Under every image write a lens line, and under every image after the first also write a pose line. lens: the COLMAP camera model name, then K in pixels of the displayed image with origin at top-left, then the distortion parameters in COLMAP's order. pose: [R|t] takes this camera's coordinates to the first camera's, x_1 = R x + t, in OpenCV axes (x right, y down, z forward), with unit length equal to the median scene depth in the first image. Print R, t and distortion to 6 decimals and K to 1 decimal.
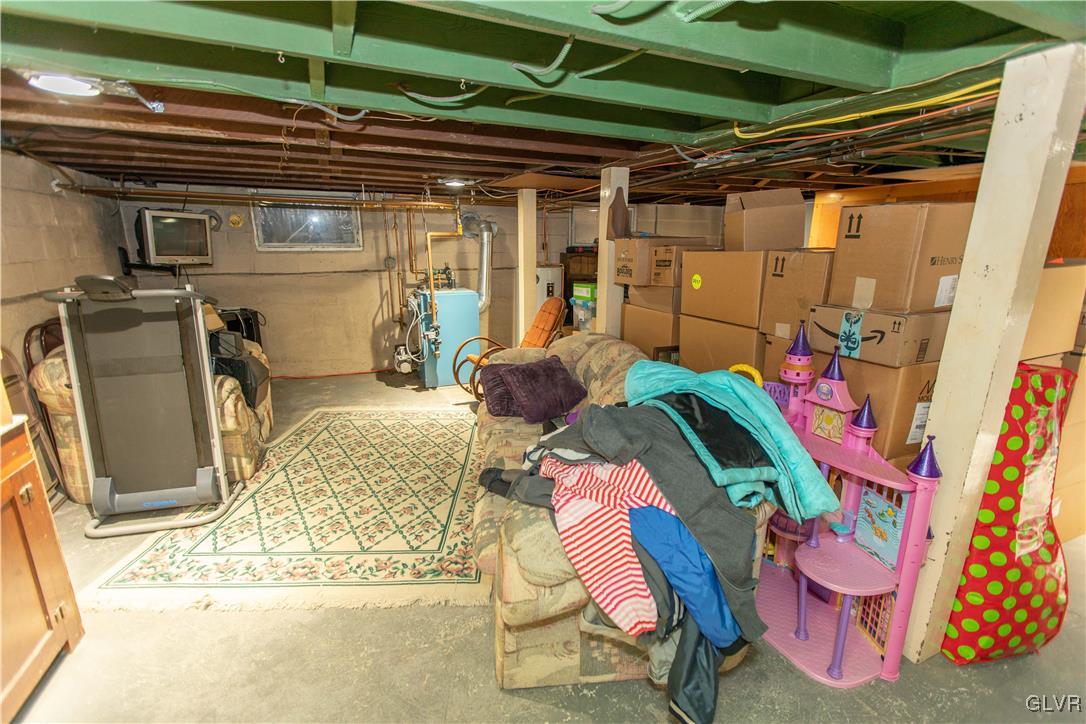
lens RADIAL K [[476.9, 0, 541.9], [0, 476.9, 360.5], [0, 0, 1]] dist [0.000849, 0.000256]
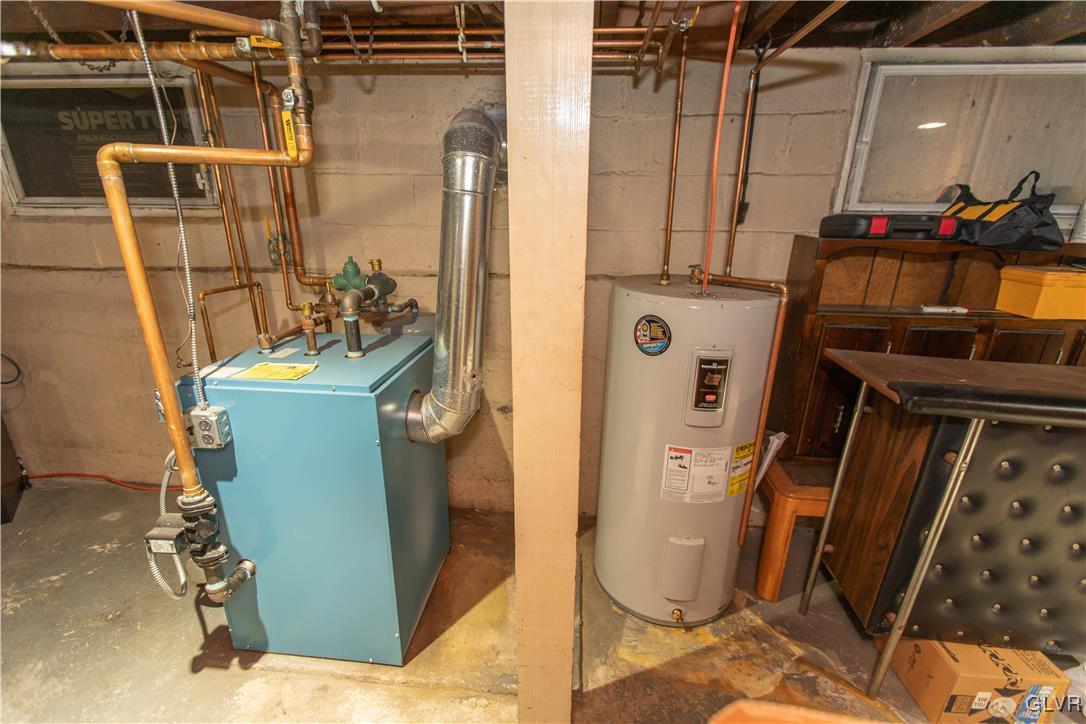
lens RADIAL K [[476.9, 0, 542.0], [0, 476.9, 366.8], [0, 0, 1]] dist [0.000849, 0.000256]
pose [[0.868688, 0.165611, -0.466855, 0.061318], [-0.124760, 0.985223, 0.117351, -0.182853], [0.479391, -0.043697, 0.876513, 0.752440]]
